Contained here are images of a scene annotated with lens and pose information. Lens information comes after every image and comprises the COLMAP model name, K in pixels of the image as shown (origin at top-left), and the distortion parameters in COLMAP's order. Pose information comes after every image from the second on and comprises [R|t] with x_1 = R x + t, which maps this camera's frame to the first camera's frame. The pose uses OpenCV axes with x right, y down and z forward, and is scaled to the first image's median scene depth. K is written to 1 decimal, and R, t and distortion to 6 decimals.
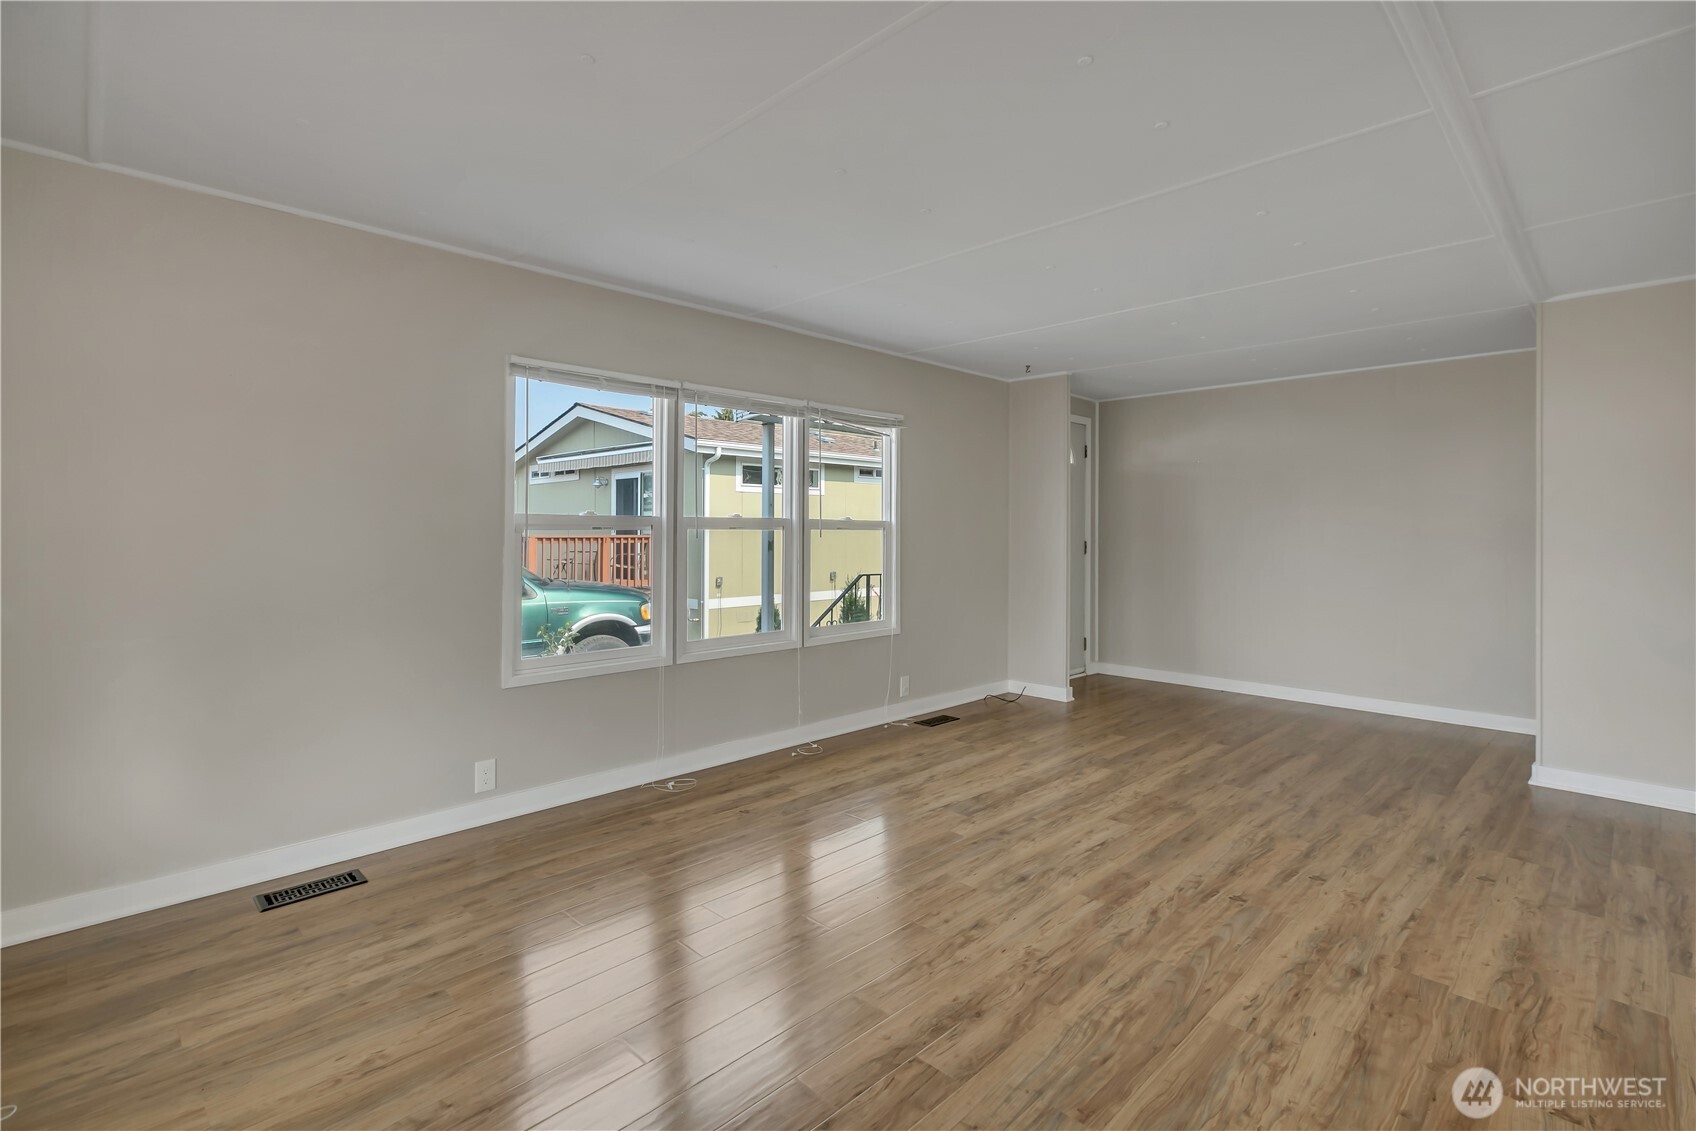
lens RADIAL K [[780.6, 0, 844.5], [0, 780.6, 516.2], [0, 0, 1]] dist [0.002481, -0.000219]
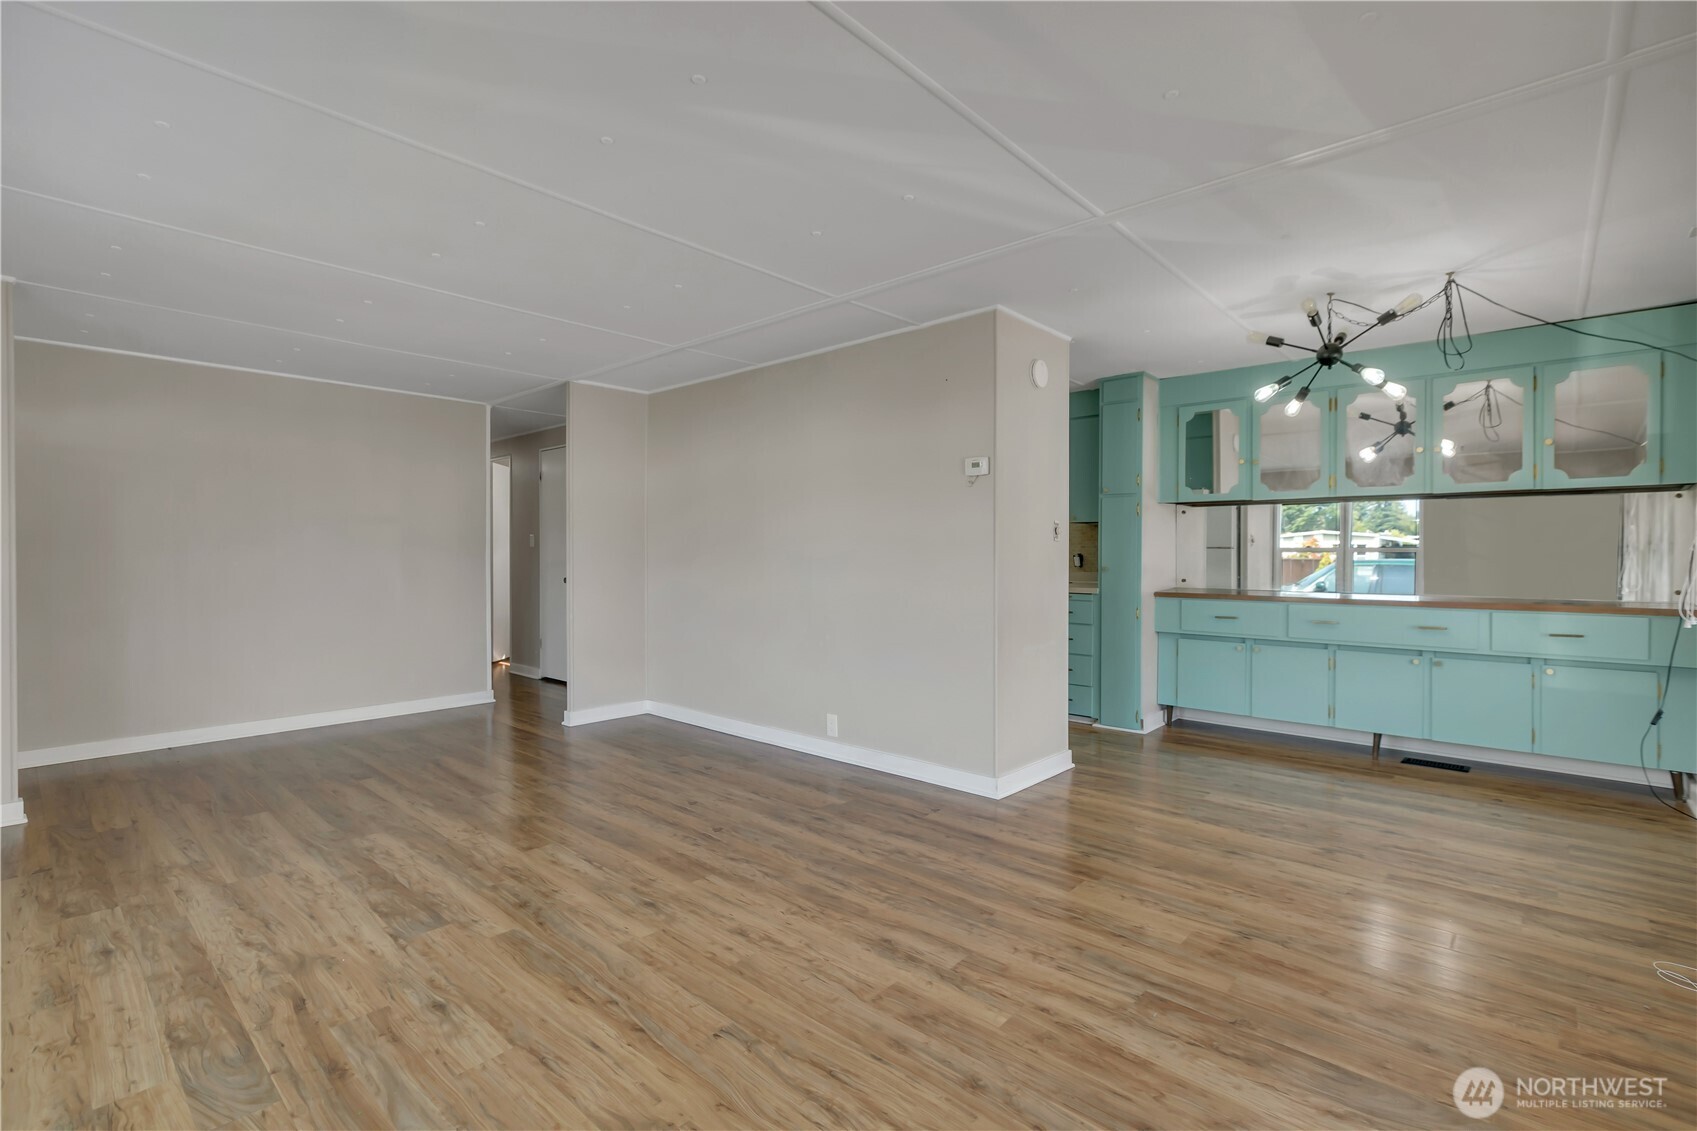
lens RADIAL K [[781.0, 0, 852.0], [0, 781.0, 563.8], [0, 0, 1]] dist [0.002481, -0.000219]
pose [[-0.059095, -0.018471, 0.998081, -0.600340], [-0.021603, 0.999618, 0.017221, 0.023091], [-0.998019, -0.020544, -0.059471, 0.673804]]
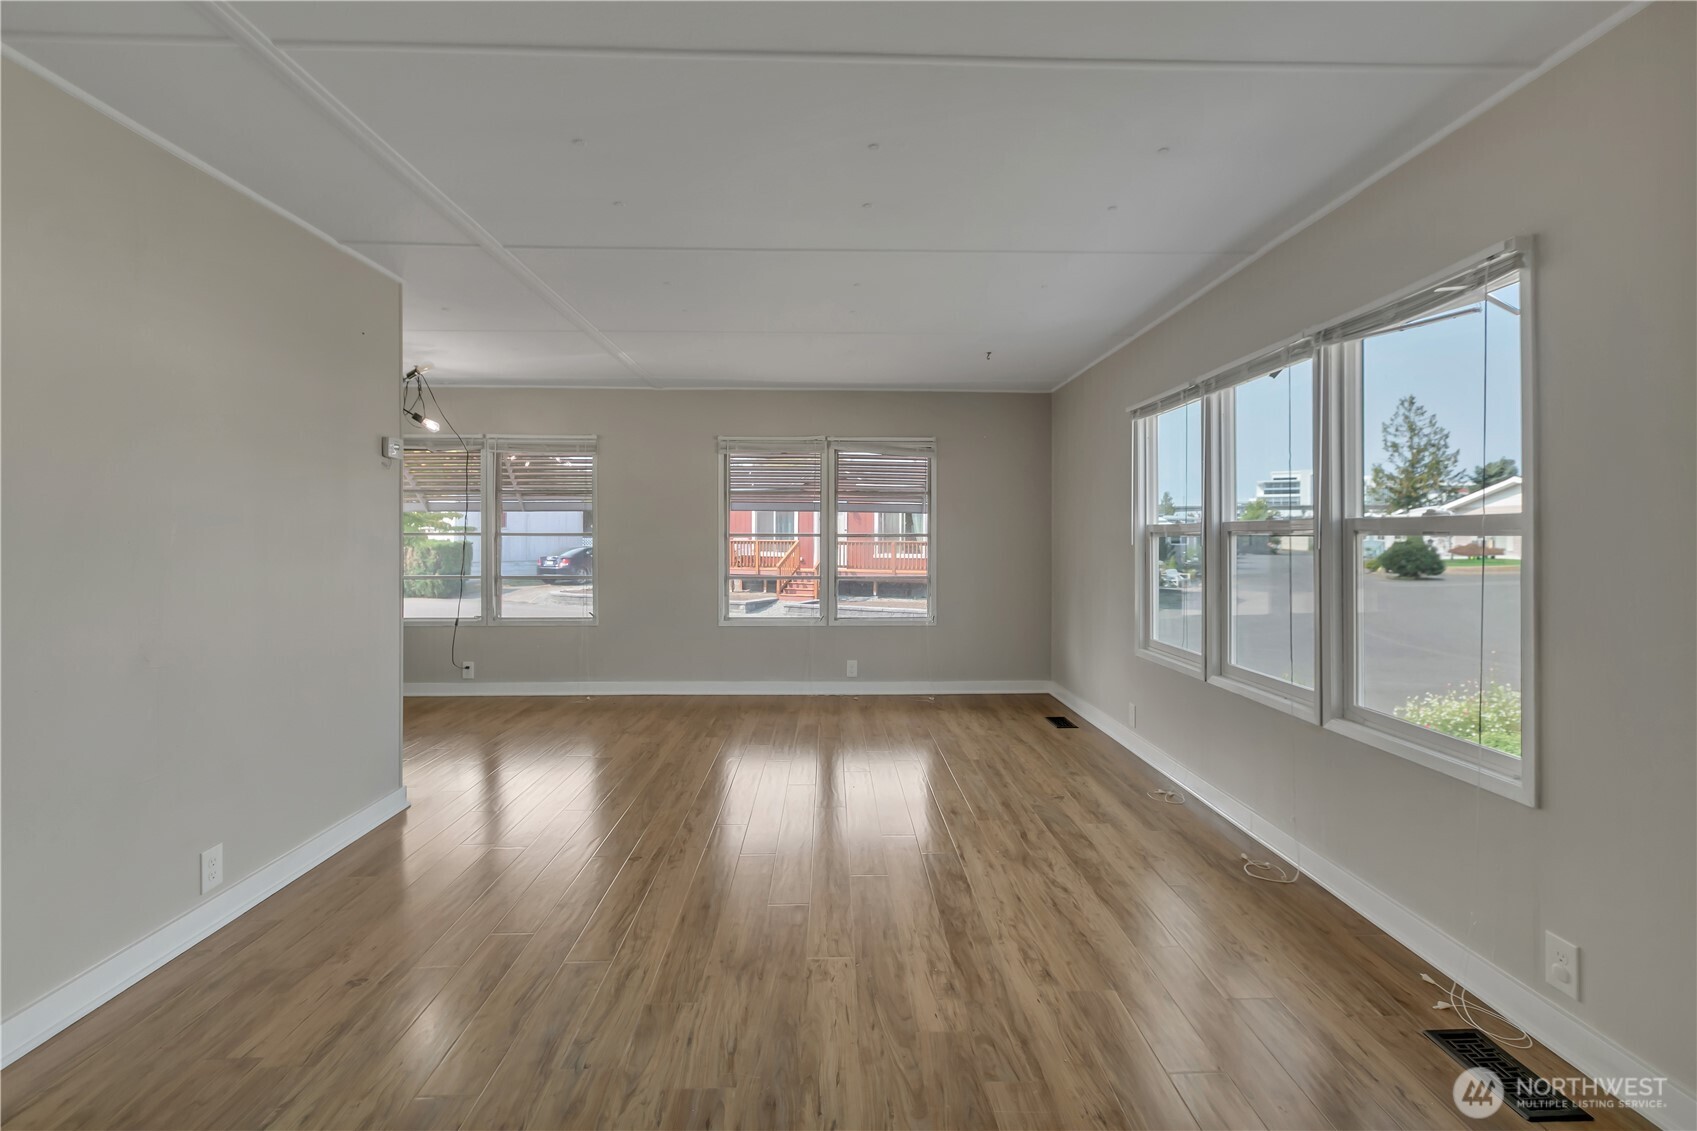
lens RADIAL K [[781.0, 0, 855.9], [0, 781.0, 530.8], [0, 0, 1]] dist [0.002481, -0.000219]
pose [[-0.674277, -0.009405, -0.738418, 0.876321], [0.011910, 0.999650, -0.023608, 0.035869], [0.738382, -0.024713, -0.673930, 1.562490]]
